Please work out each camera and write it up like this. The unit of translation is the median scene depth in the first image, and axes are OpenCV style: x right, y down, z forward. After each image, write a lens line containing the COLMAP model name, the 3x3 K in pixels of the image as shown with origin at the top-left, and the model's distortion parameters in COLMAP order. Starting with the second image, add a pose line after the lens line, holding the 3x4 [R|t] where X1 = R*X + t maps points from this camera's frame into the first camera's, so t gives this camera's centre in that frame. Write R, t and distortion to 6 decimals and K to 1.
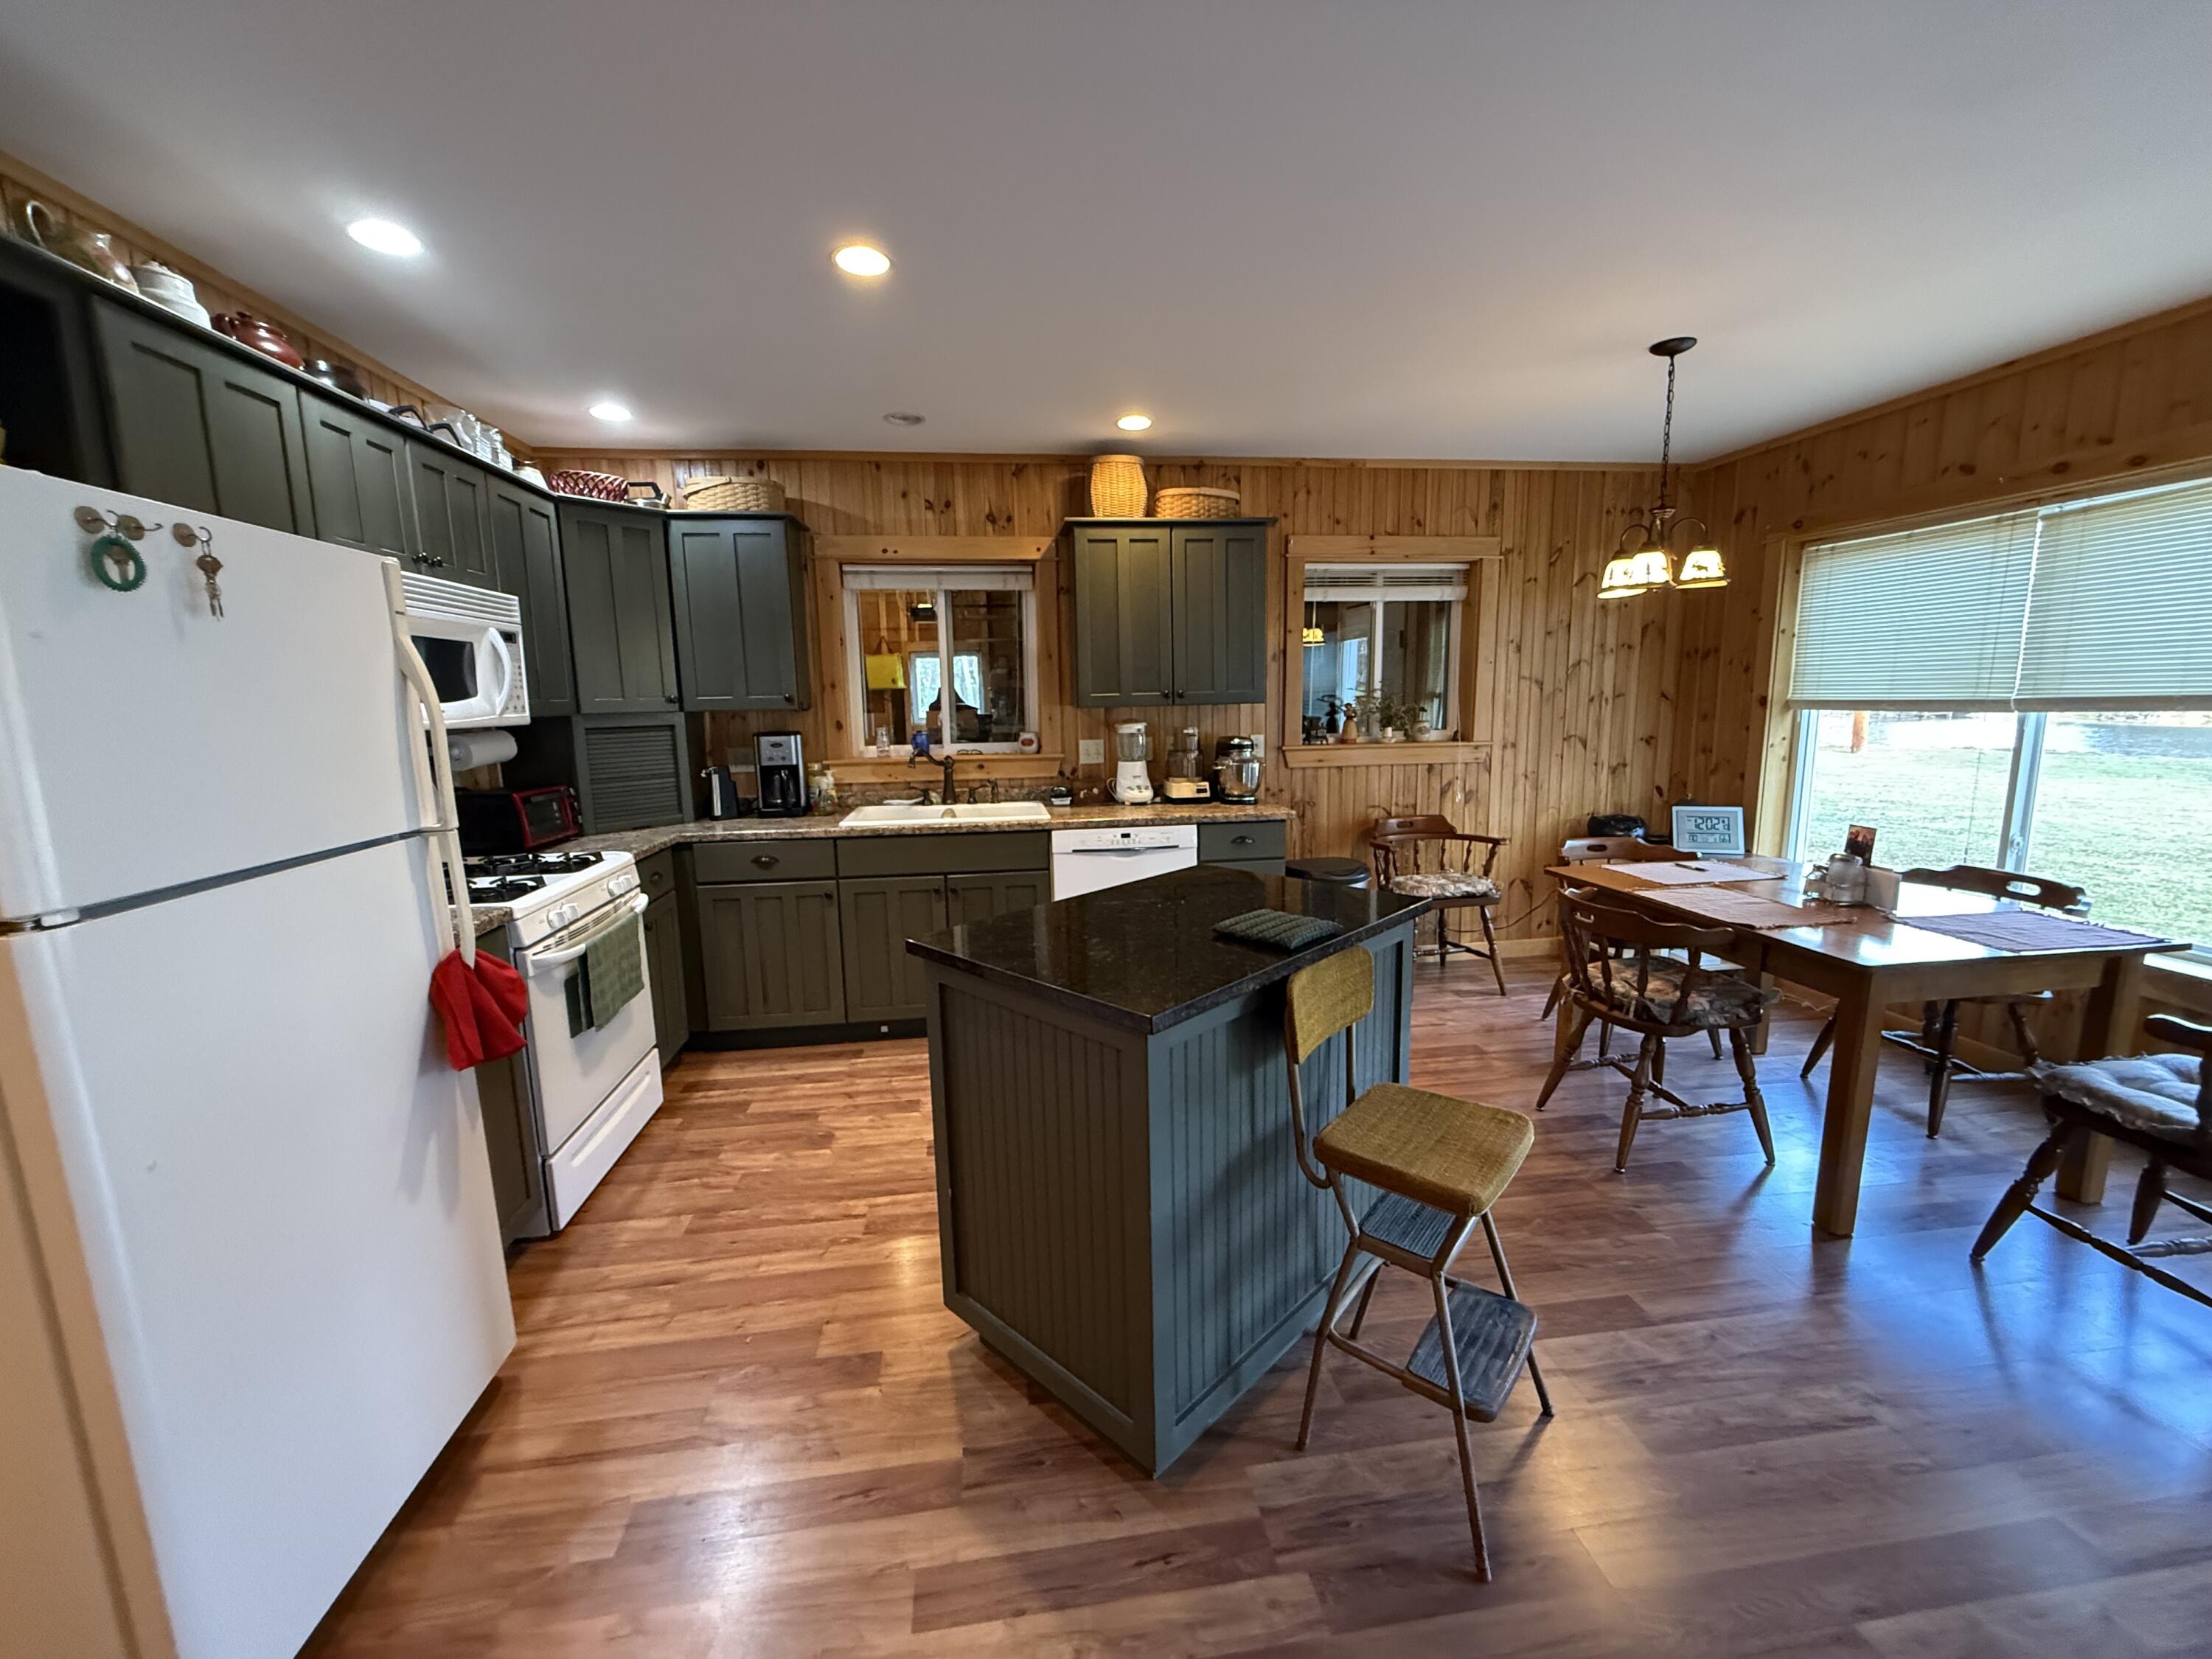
lens RADIAL K [[880.9, 0, 1099.6], [0, 880.9, 831.9], [0, 0, 1]] dist [-0.000439, 0.000315]
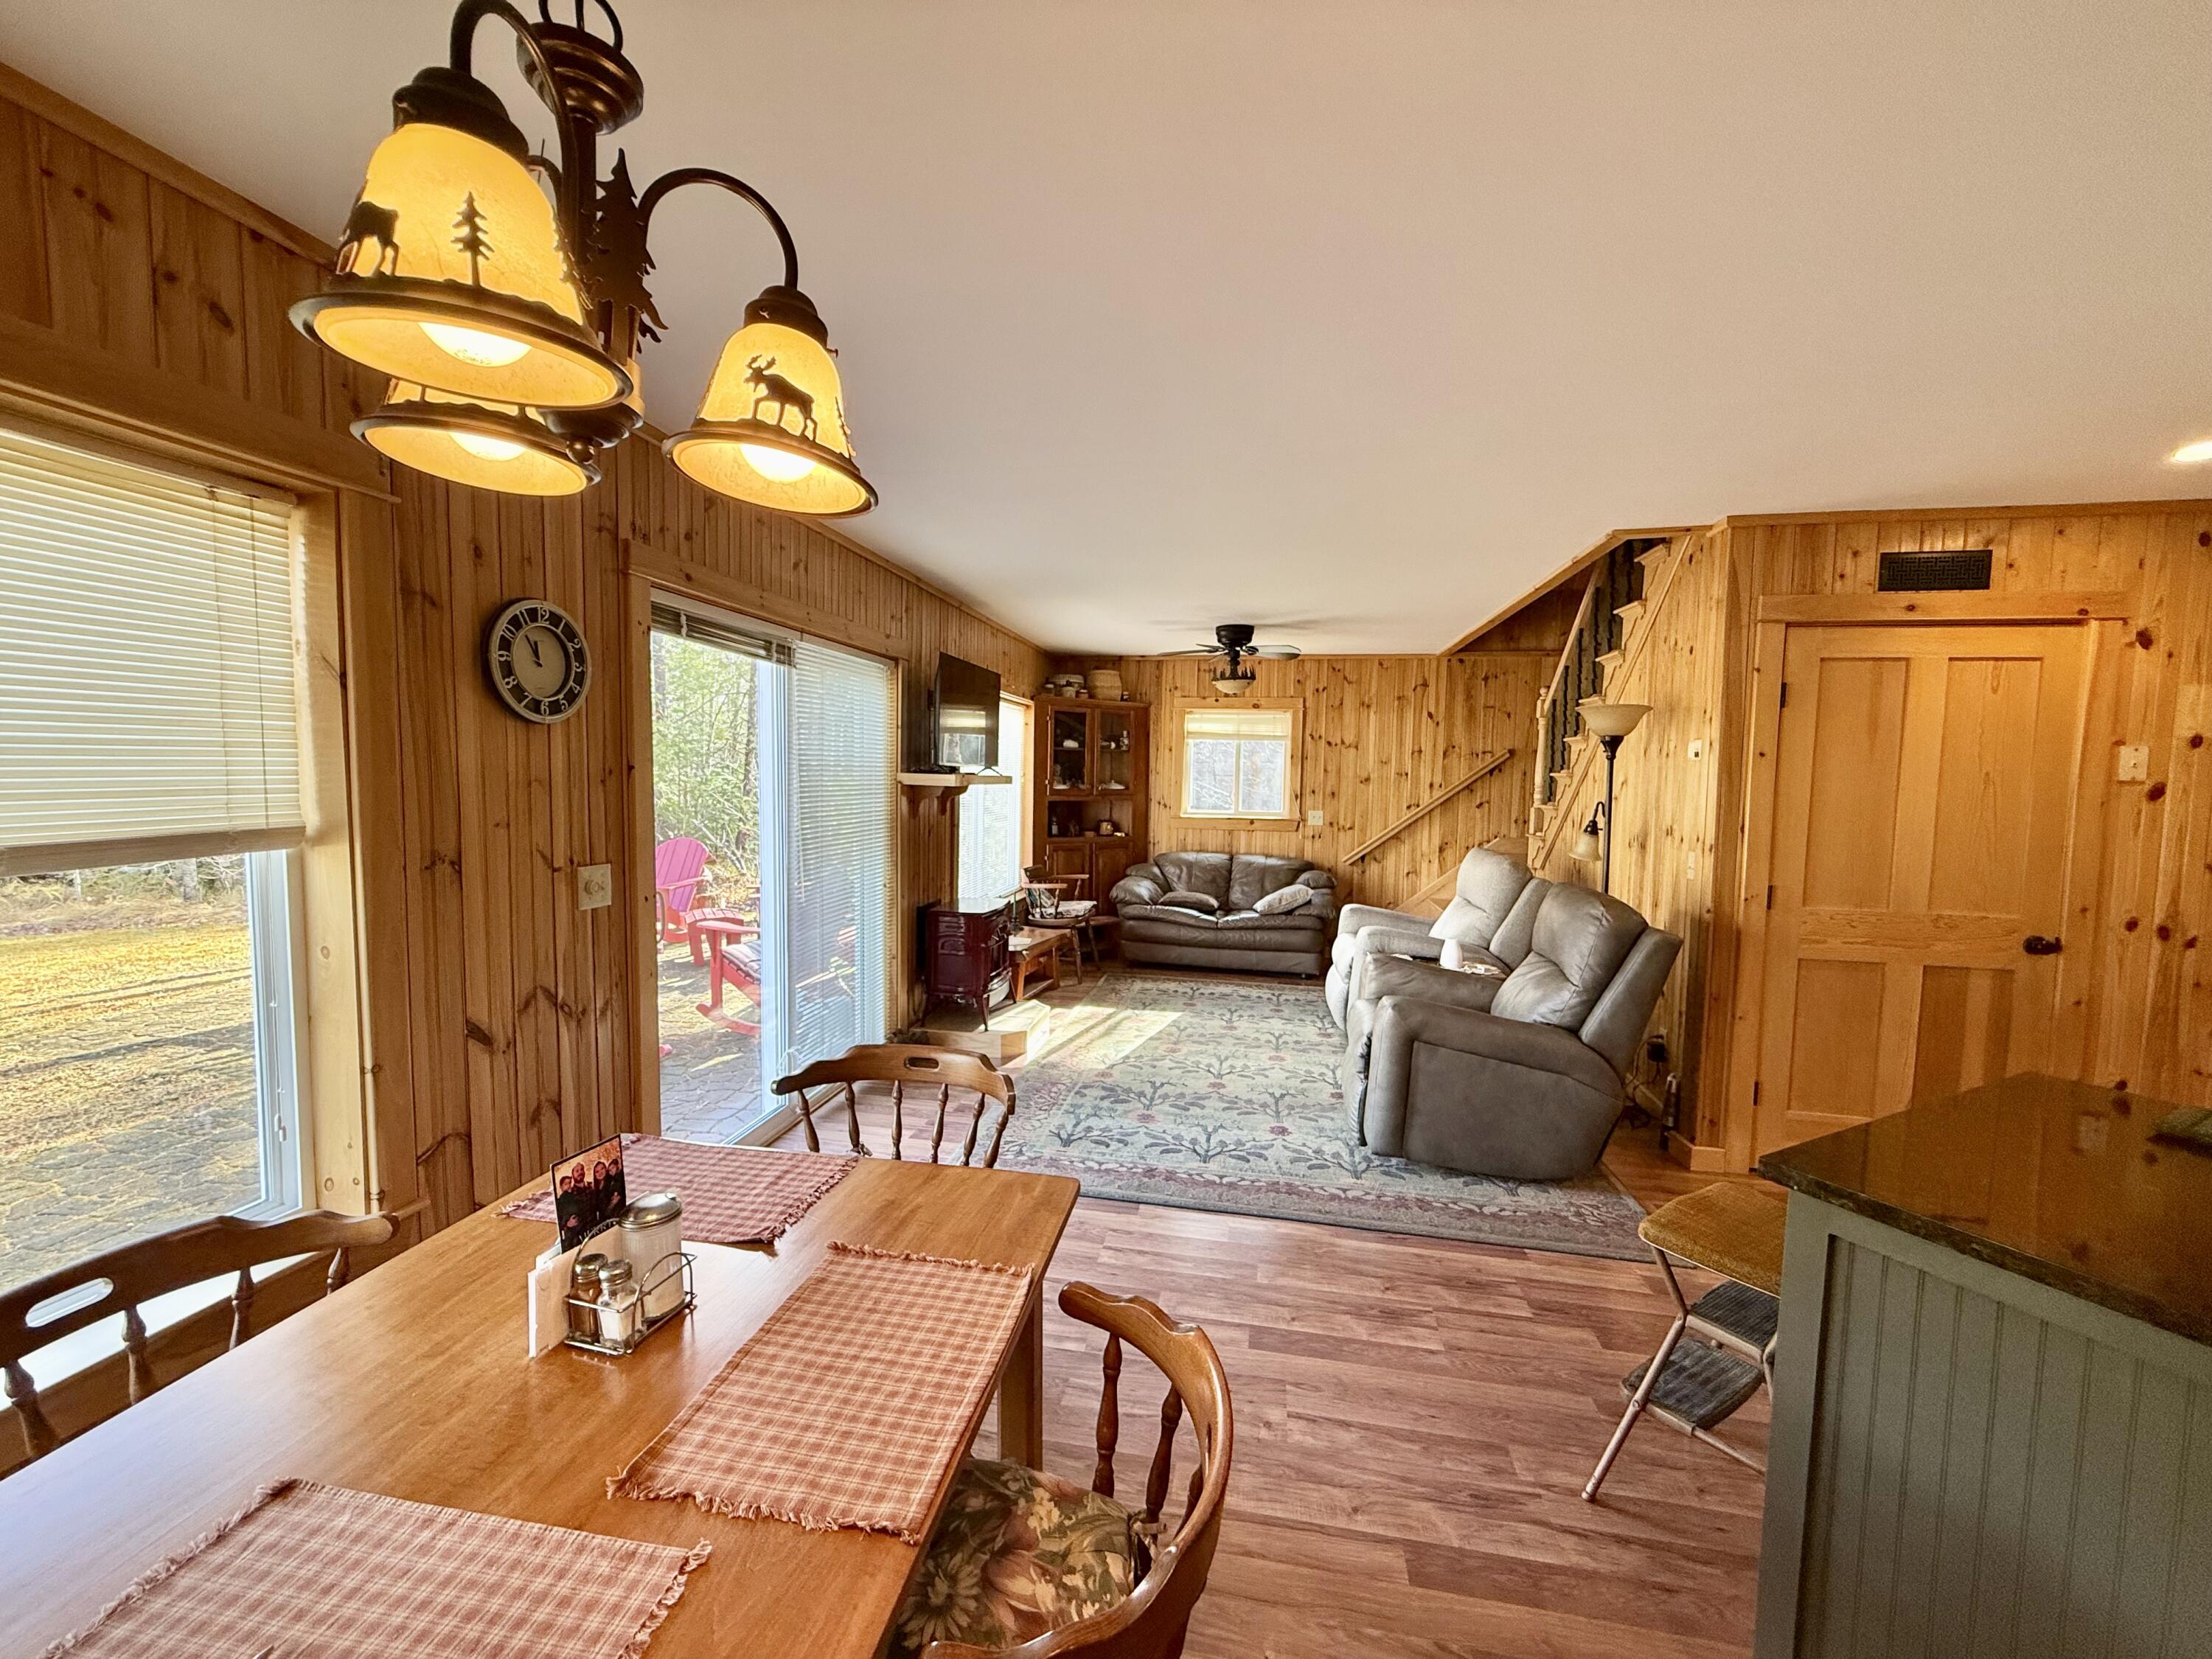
lens RADIAL K [[880.9, 0, 1101.8], [0, 880.9, 831.1], [0, 0, 1]] dist [-0.000439, 0.000315]
pose [[-0.947846, -0.016647, 0.318295, 0.324971], [0.052535, 0.976816, 0.207533, -0.162884], [-0.314371, 0.213431, -0.924996, 0.873772]]
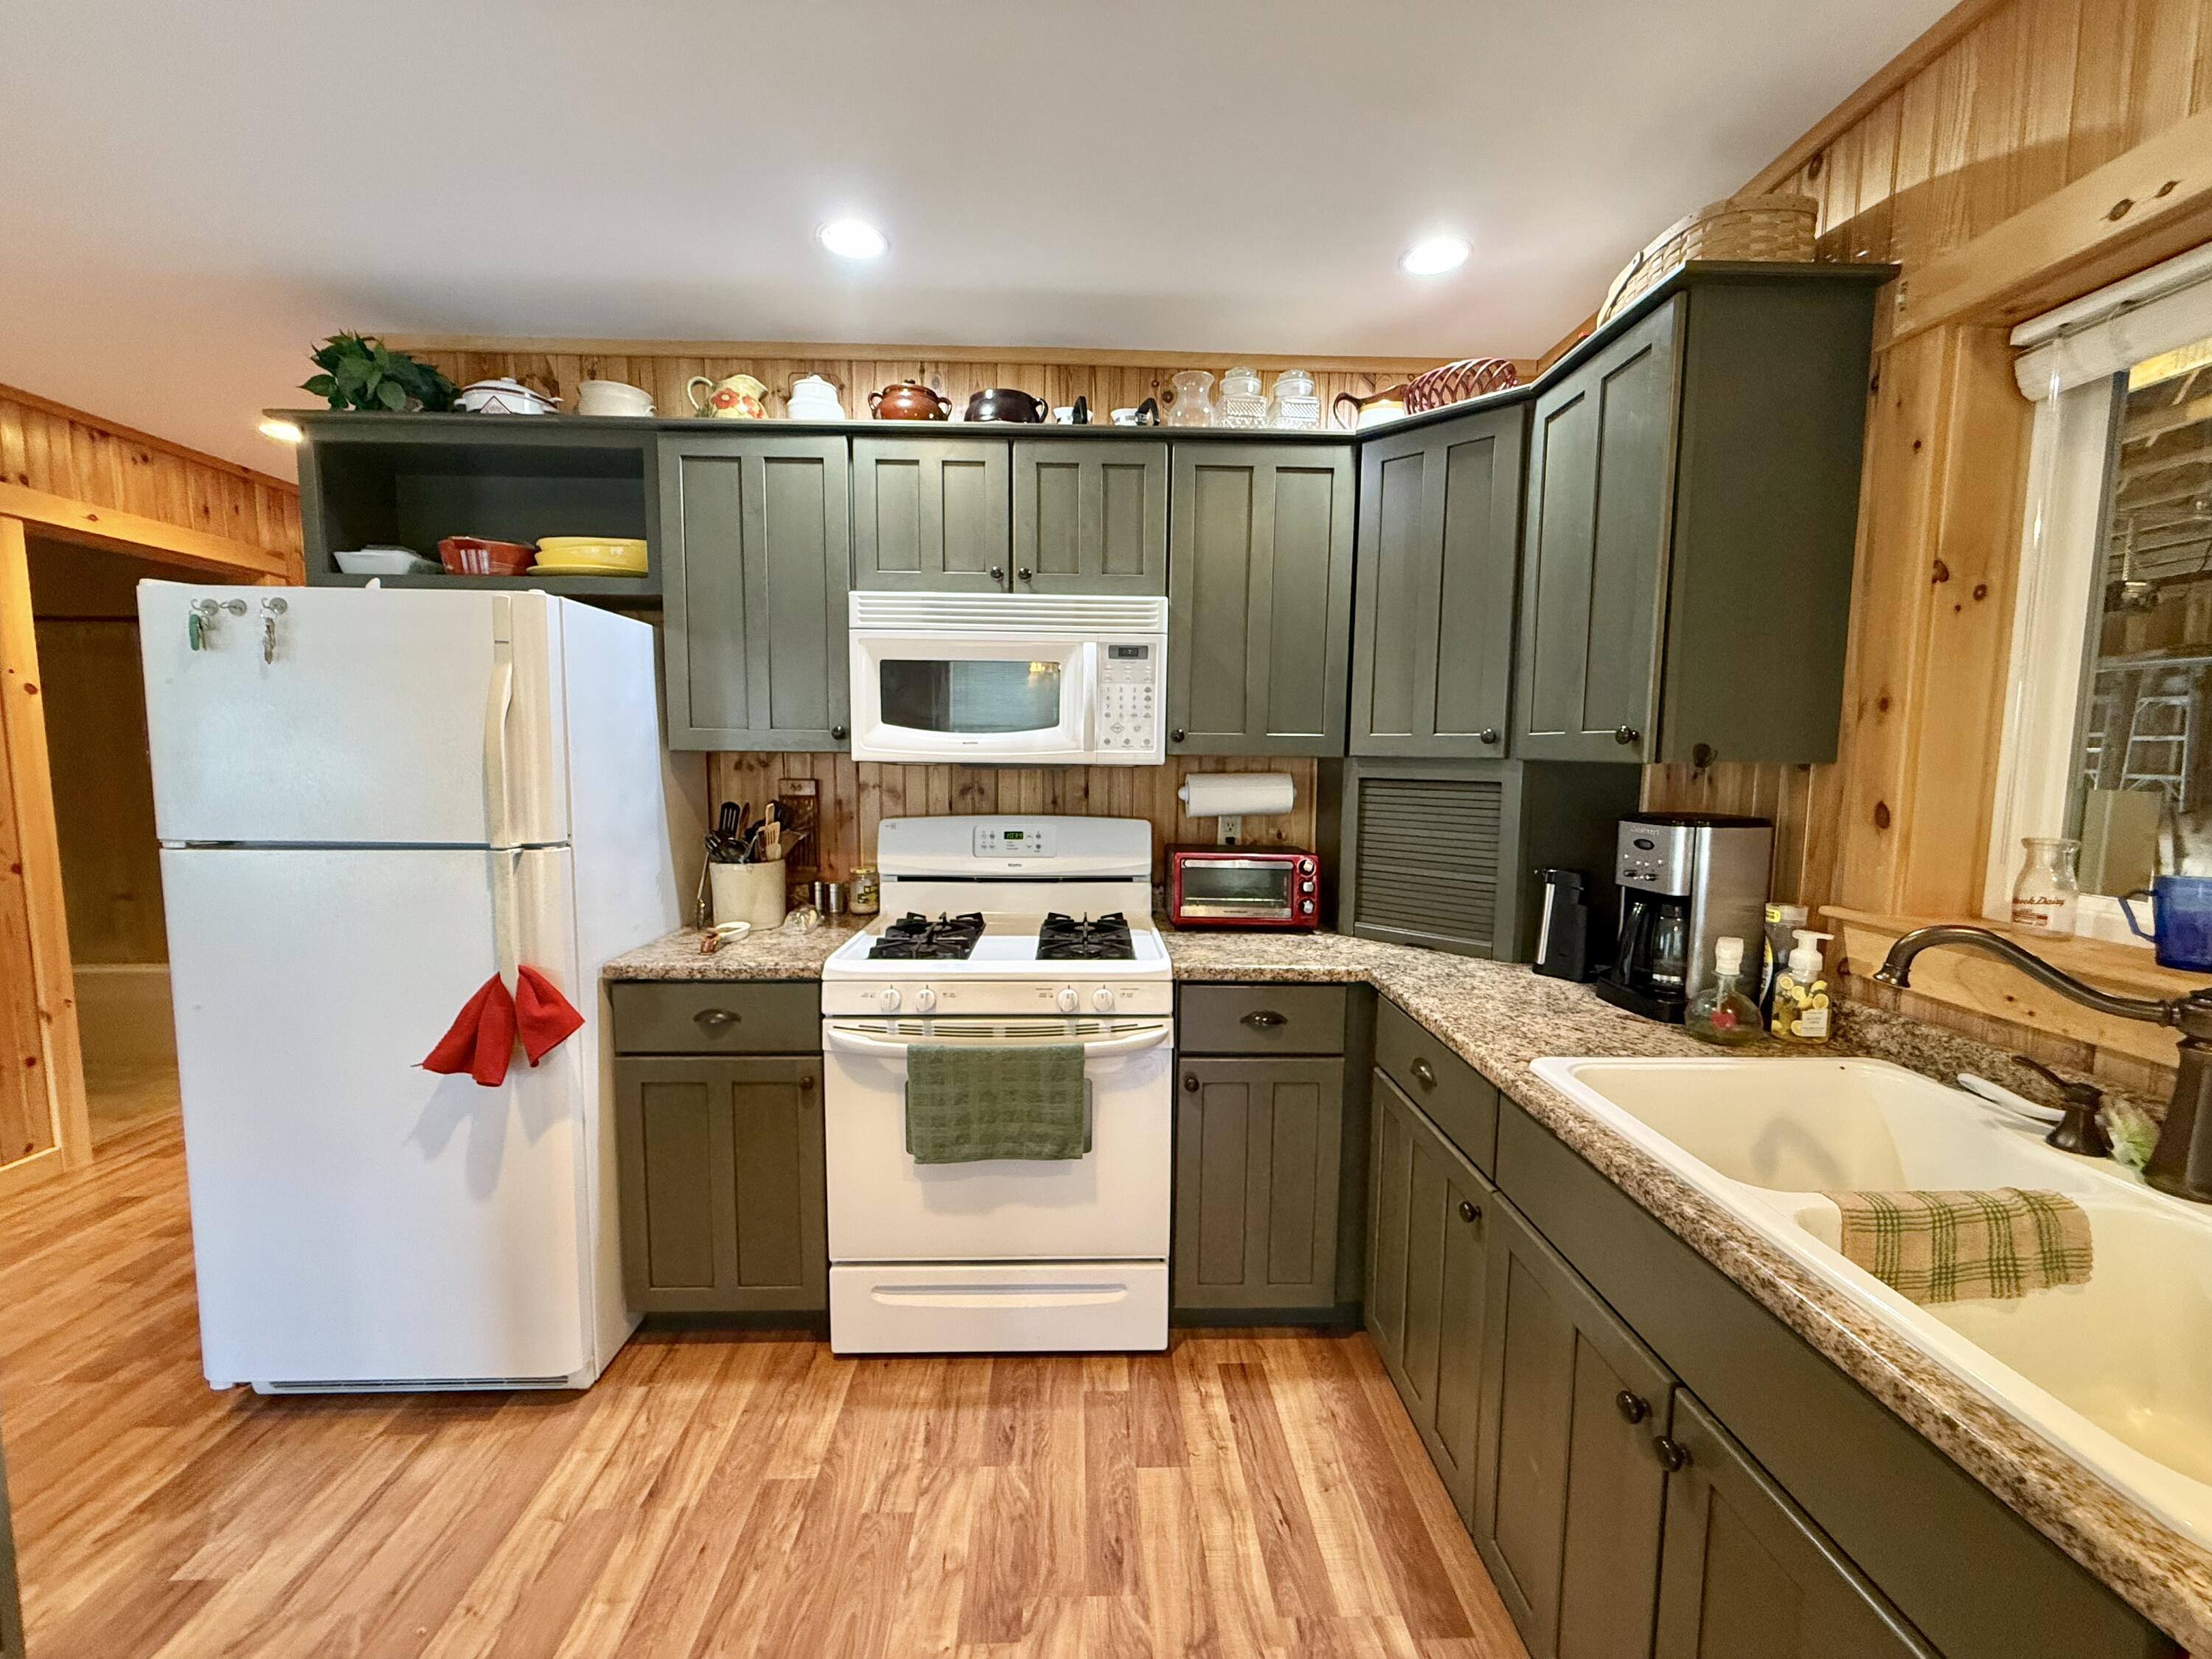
lens RADIAL K [[880.9, 0, 1101.8], [0, 880.9, 831.9], [0, 0, 1]] dist [-0.000439, 0.000315]
pose [[-0.103238, 0.113232, -0.988190, 0.083852], [-0.160893, 0.978514, 0.128932, -0.112224], [0.981558, 0.172303, -0.082801, 0.742689]]
